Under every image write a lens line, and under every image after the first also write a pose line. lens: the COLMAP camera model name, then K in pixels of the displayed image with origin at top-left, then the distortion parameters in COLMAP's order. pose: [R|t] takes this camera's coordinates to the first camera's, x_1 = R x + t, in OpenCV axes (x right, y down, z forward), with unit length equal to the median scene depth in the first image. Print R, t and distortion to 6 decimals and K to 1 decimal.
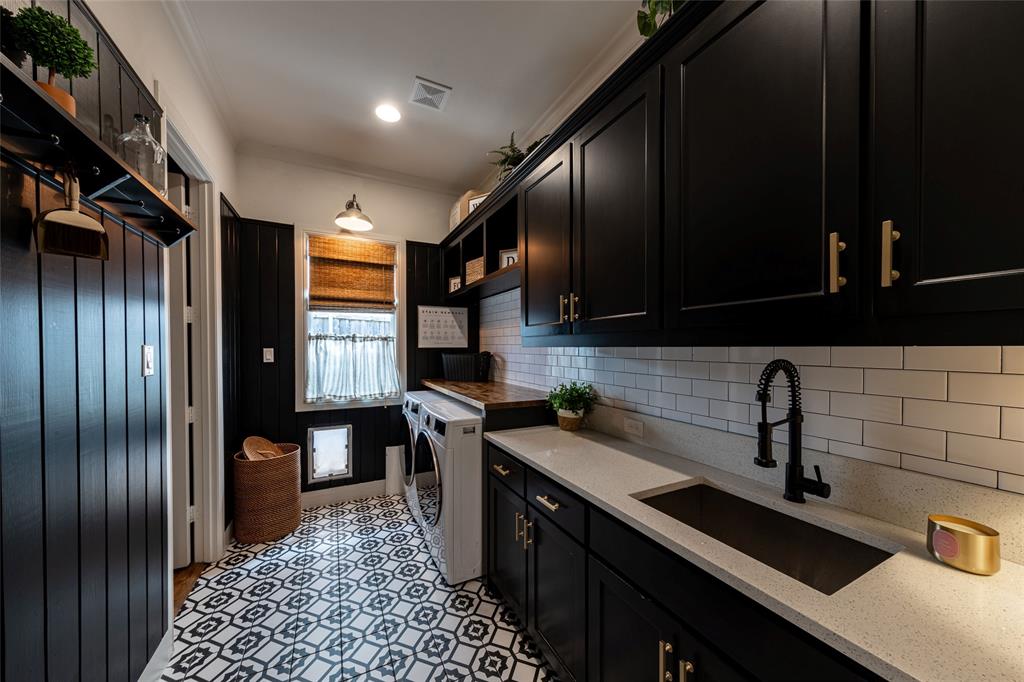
lens RADIAL K [[353.8, 0, 511.3], [0, 353.8, 347.8], [0, 0, 1]] dist [0.002339, -0.000232]
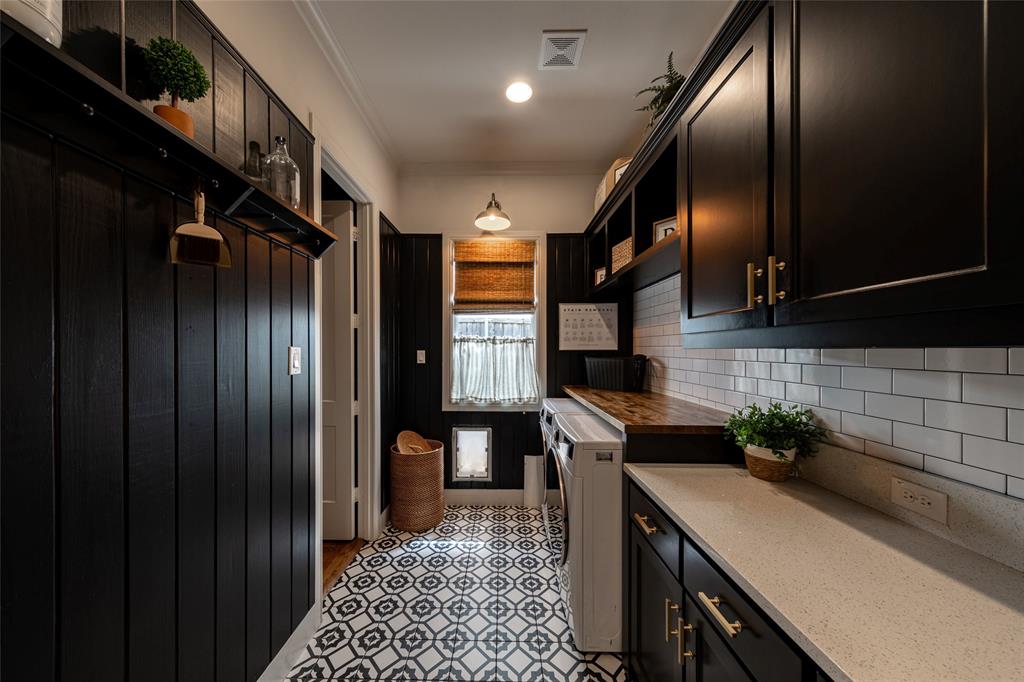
lens RADIAL K [[353.8, 0, 494.3], [0, 353.8, 350.4], [0, 0, 1]] dist [0.002339, -0.000232]
pose [[0.878516, 0.000527, -0.477712, 0.036111], [-0.000956, 0.999999, -0.000655, 0.002267], [0.477712, 0.001032, 0.878516, 0.197145]]
